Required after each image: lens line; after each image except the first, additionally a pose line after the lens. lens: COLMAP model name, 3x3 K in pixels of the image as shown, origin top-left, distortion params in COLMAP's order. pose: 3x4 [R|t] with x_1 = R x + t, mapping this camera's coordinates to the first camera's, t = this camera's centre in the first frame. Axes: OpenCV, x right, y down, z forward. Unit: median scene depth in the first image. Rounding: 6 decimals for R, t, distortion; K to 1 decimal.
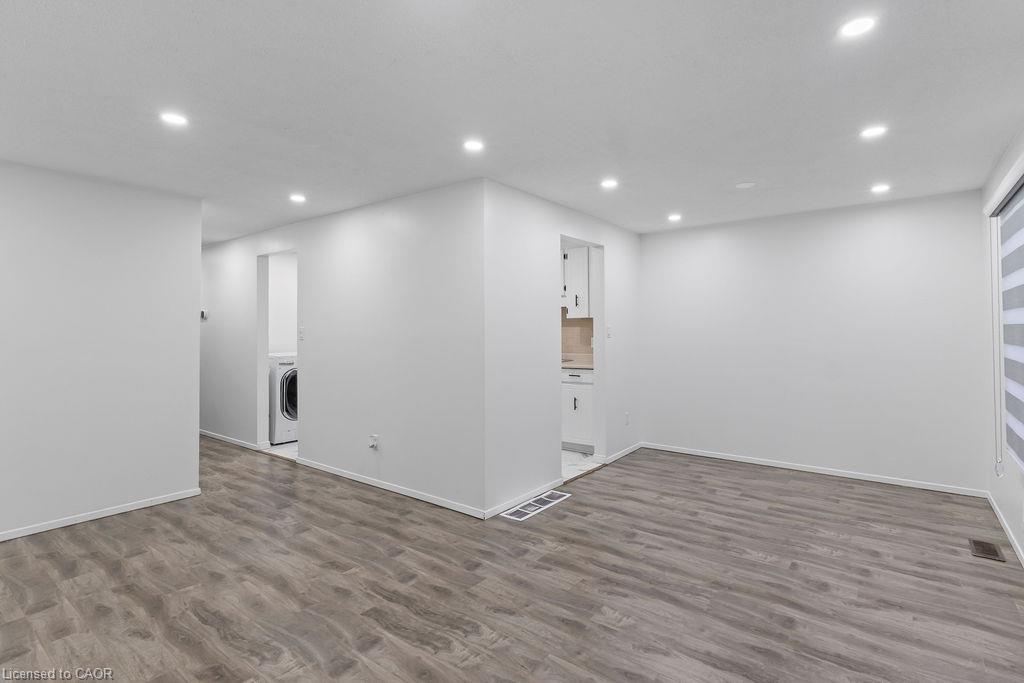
lens RADIAL K [[490.9, 0, 516.4], [0, 490.9, 350.2], [0, 0, 1]] dist [0.004749, 0.000831]
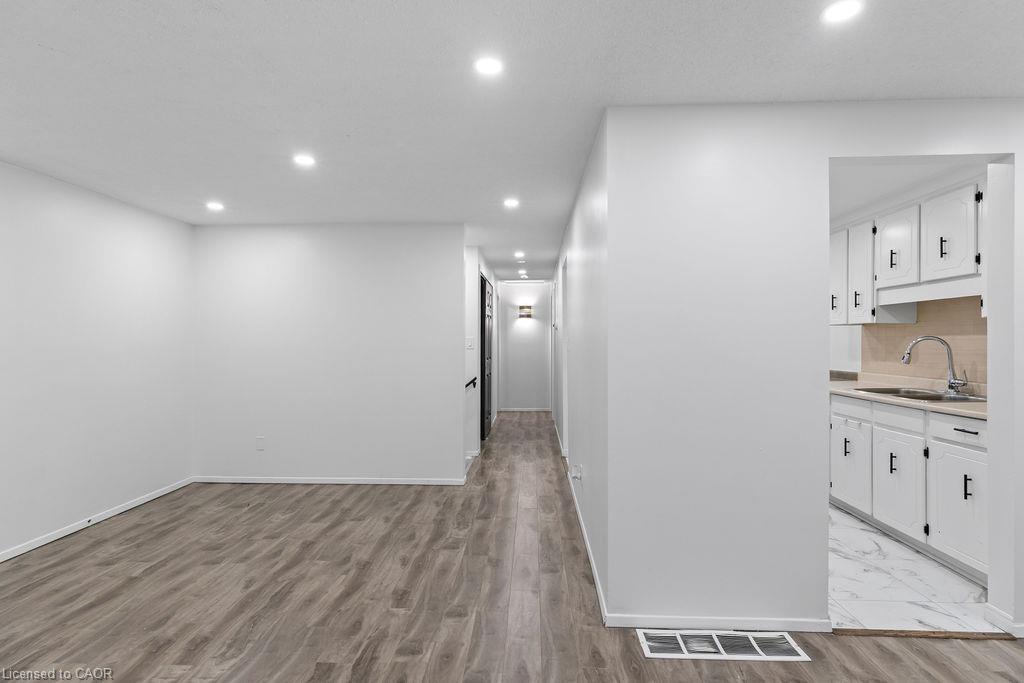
lens RADIAL K [[490.9, 0, 516.4], [0, 490.9, 350.2], [0, 0, 1]] dist [0.004749, 0.000831]
pose [[0.583726, 0.016798, -0.811777, 0.427412], [-0.033240, 0.999442, -0.003221, -0.020972], [0.811270, 0.028864, 0.583959, 0.546663]]
